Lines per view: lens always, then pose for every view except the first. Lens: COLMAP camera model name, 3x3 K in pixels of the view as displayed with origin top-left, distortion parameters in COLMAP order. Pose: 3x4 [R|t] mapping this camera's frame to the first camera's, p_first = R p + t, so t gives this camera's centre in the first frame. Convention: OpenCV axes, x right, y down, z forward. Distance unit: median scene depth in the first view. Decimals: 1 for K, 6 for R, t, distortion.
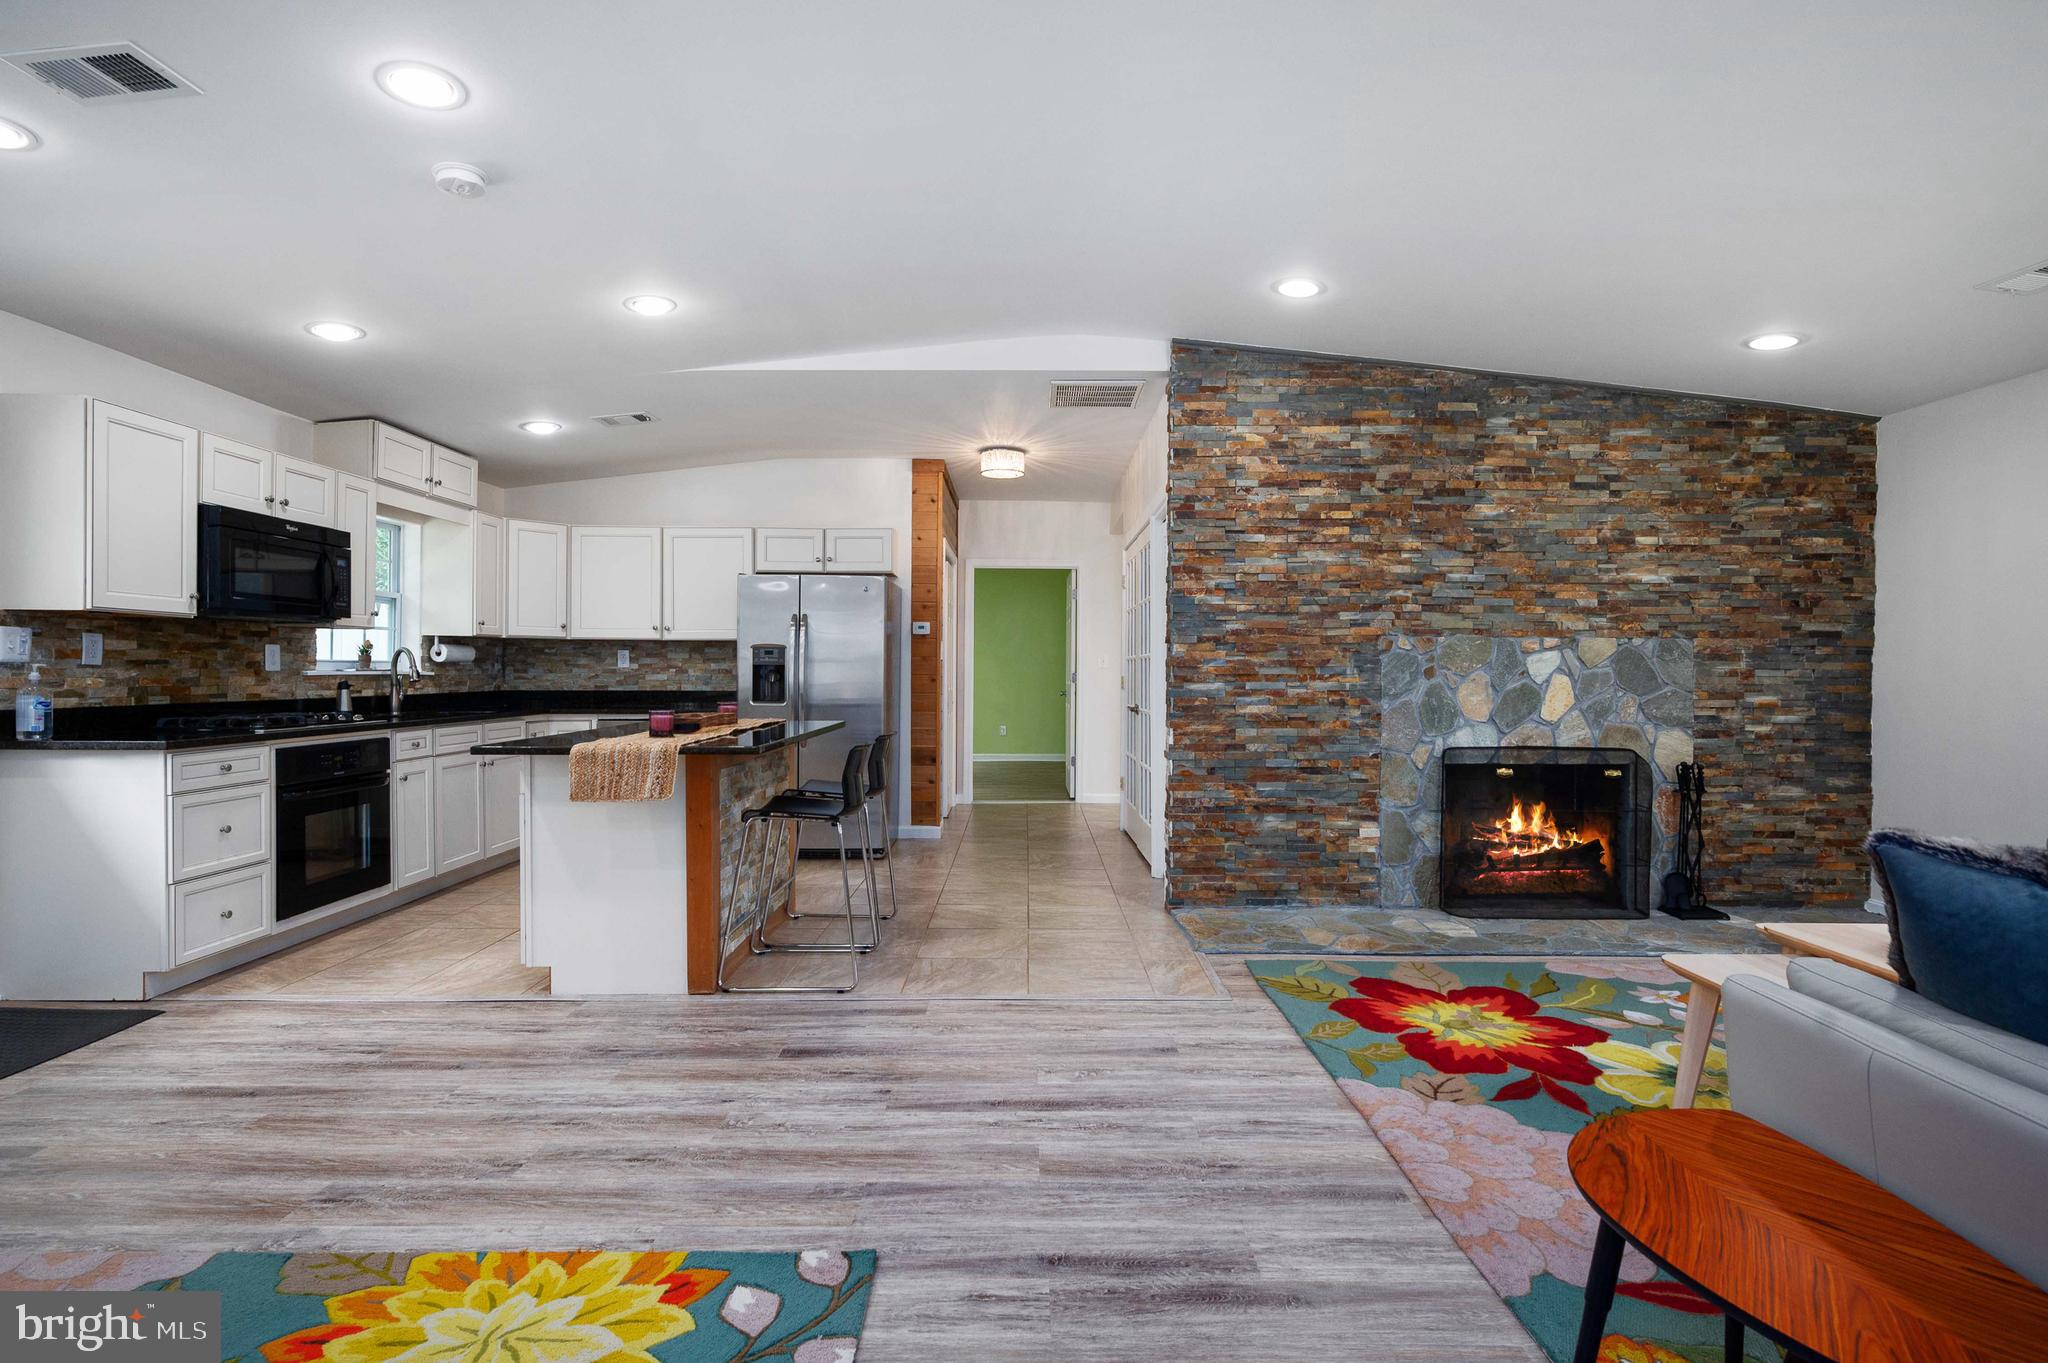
lens RADIAL K [[967.4, 0, 1036.9], [0, 967.4, 676.1], [0, 0, 1]] dist [0.003283, -0.002966]
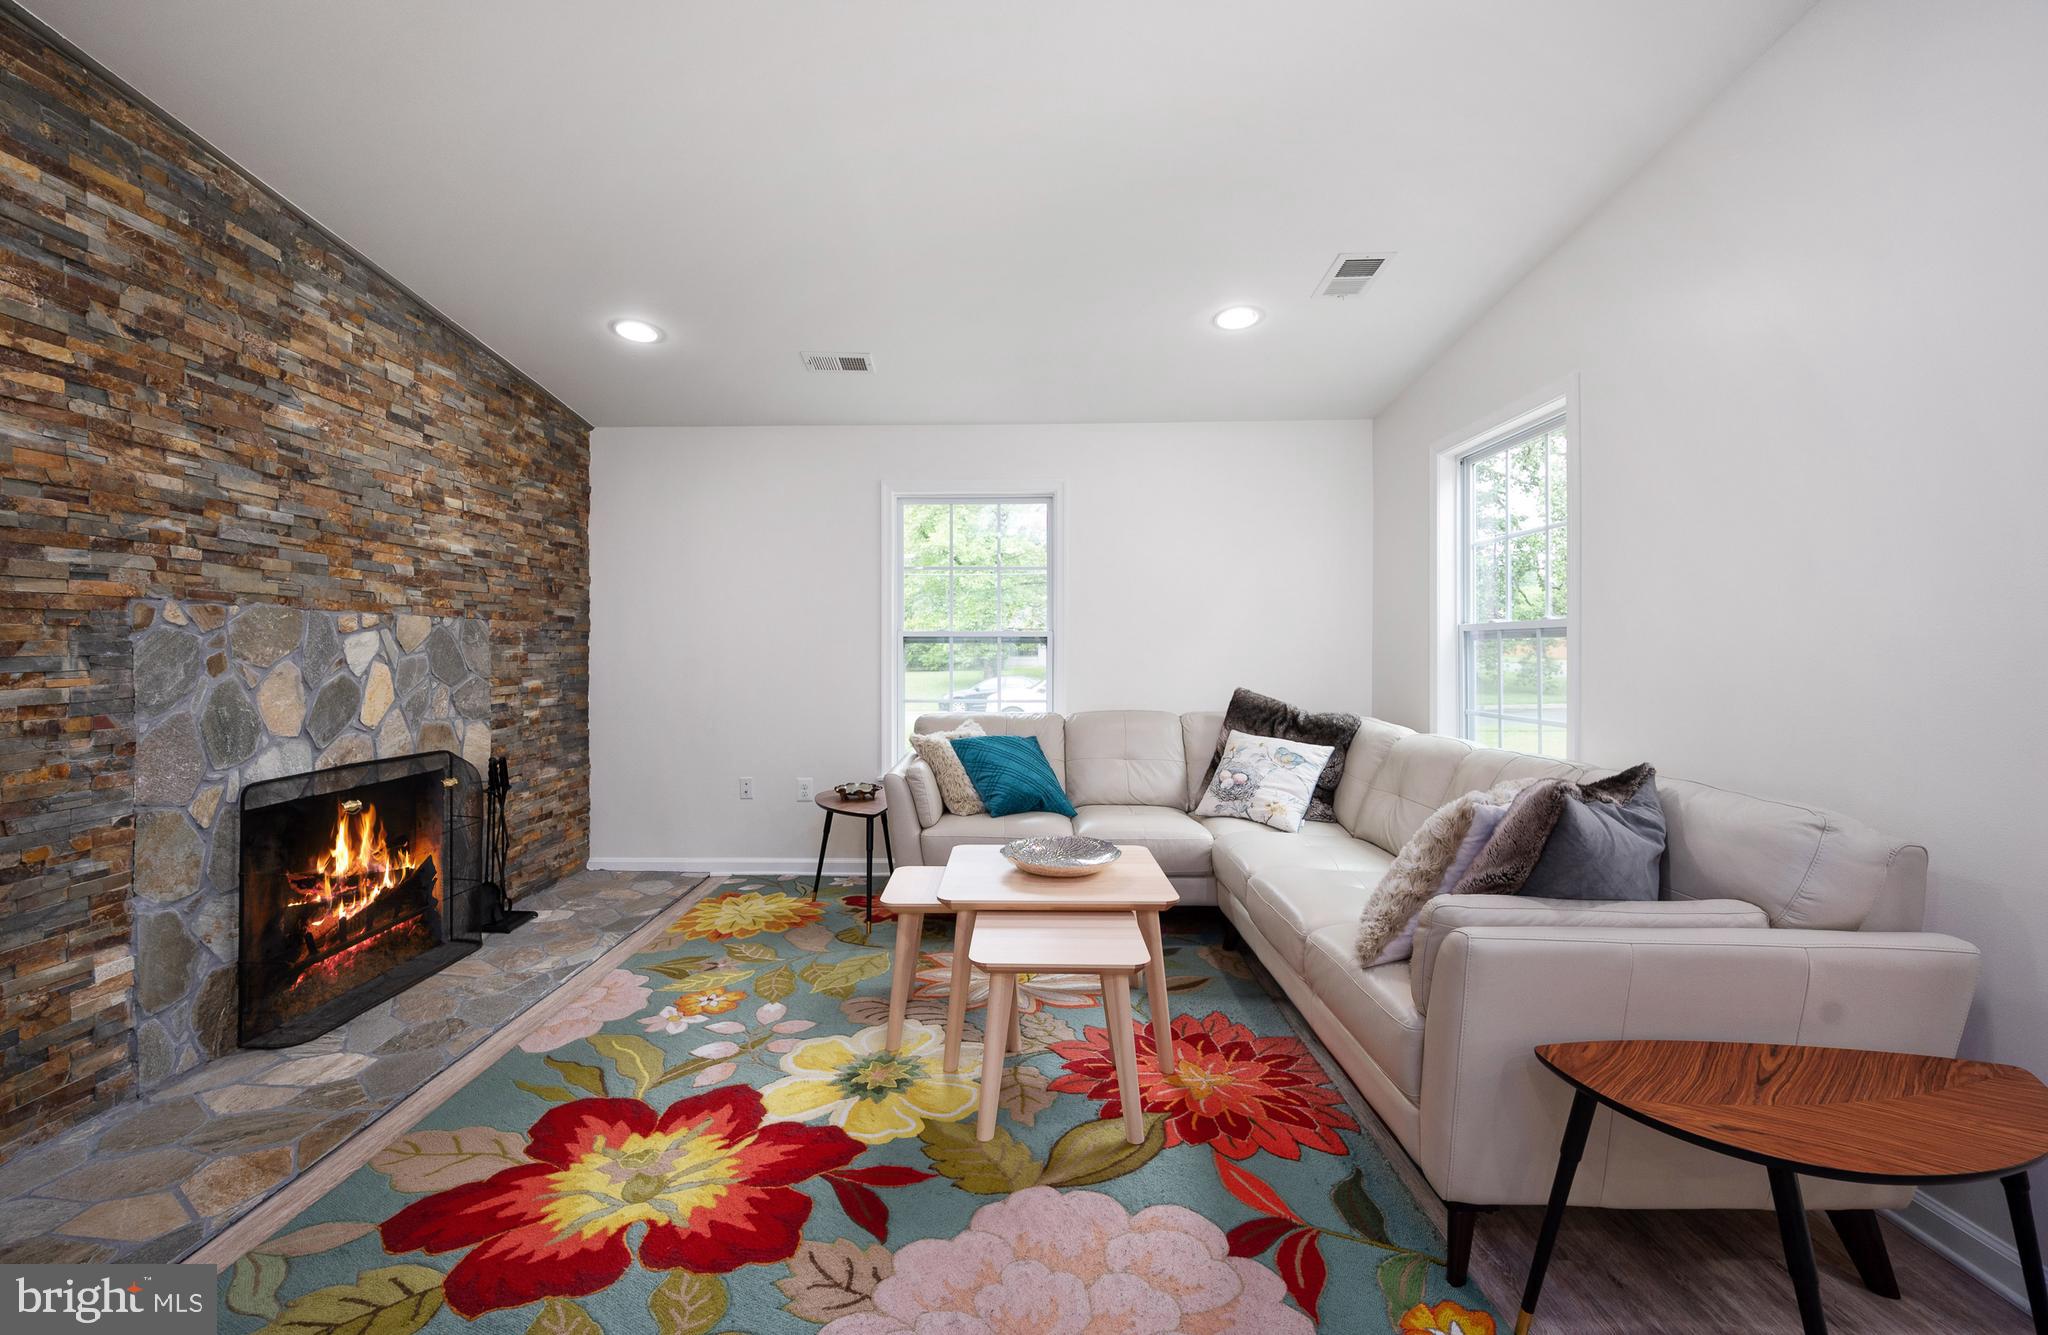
lens RADIAL K [[855.3, 0, 998.3], [0, 855.3, 652.5], [0, 0, 1]] dist [-0.009055, 0.000886]
pose [[0.037835, -0.009774, 0.999236, -0.101323], [0.007347, 0.999928, 0.009503, -0.012596], [-0.999257, 0.006982, 0.037904, 0.496843]]
